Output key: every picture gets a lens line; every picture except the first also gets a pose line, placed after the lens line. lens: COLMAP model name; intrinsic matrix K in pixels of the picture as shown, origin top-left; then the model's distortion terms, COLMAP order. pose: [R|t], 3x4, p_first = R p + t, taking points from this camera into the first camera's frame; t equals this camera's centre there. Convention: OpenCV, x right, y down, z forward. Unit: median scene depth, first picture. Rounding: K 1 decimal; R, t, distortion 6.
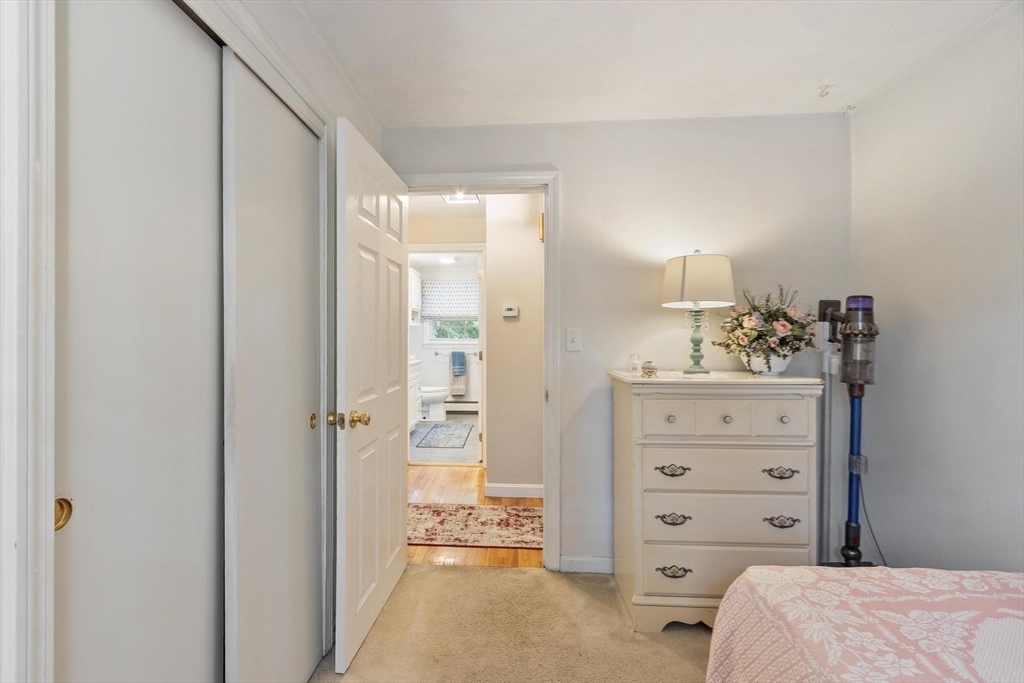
lens RADIAL K [[448.1, 0, 505.7], [0, 448.1, 343.9], [0, 0, 1]] dist [-0.000695, -0.000380]
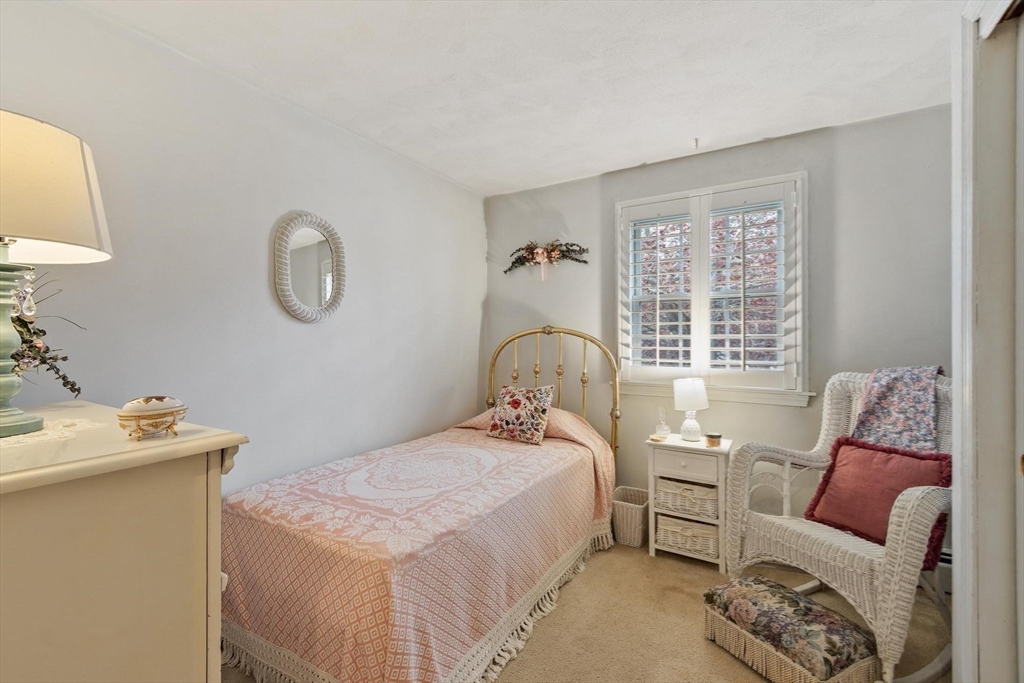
lens RADIAL K [[448.1, 0, 505.7], [0, 448.1, 343.9], [0, 0, 1]] dist [-0.000695, -0.000380]
pose [[-0.881815, -0.003712, 0.471581, -0.200923], [-0.002479, 0.999992, 0.003236, 0.017967], [-0.471589, 0.001684, -0.881817, 2.131402]]
